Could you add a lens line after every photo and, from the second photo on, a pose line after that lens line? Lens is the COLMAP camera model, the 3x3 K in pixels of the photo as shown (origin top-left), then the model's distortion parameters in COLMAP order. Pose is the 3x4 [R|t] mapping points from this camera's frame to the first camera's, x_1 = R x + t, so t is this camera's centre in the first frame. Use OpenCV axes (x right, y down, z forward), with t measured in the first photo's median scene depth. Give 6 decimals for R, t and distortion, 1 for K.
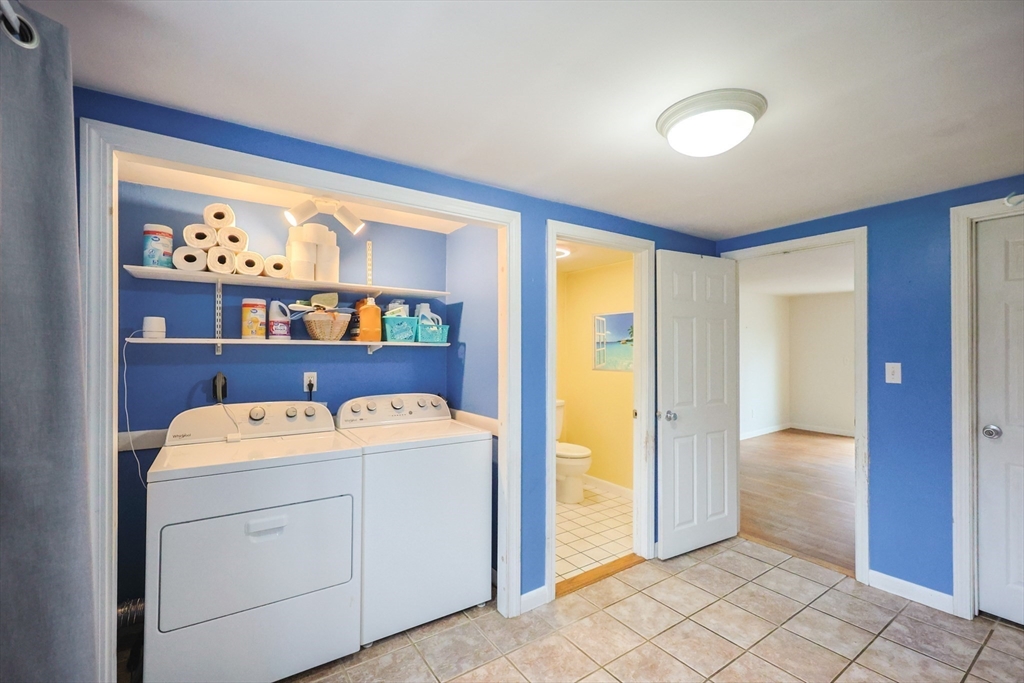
lens RADIAL K [[437.3, 0, 513.1], [0, 437.3, 343.8], [0, 0, 1]] dist [0.002733, -0.000543]
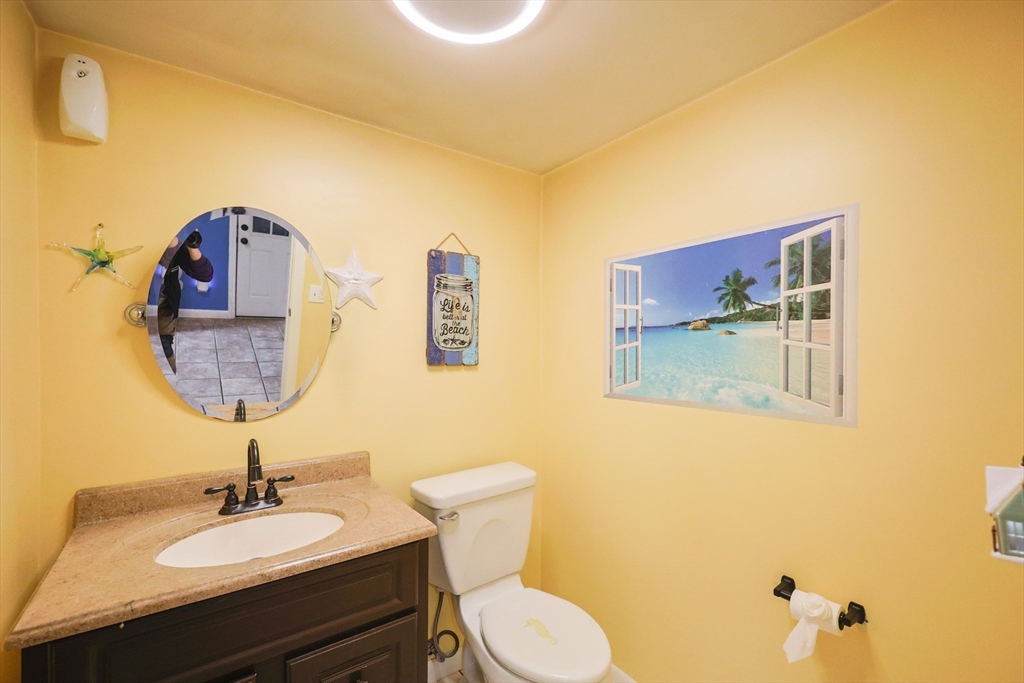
lens RADIAL K [[437.3, 0, 509.7], [0, 437.3, 345.4], [0, 0, 1]] dist [0.002733, -0.000543]
pose [[0.999817, 0.005519, 0.018341, 0.087157], [-0.005539, 0.999984, 0.001046, 0.012561], [-0.018335, -0.001147, 0.999831, 0.610041]]
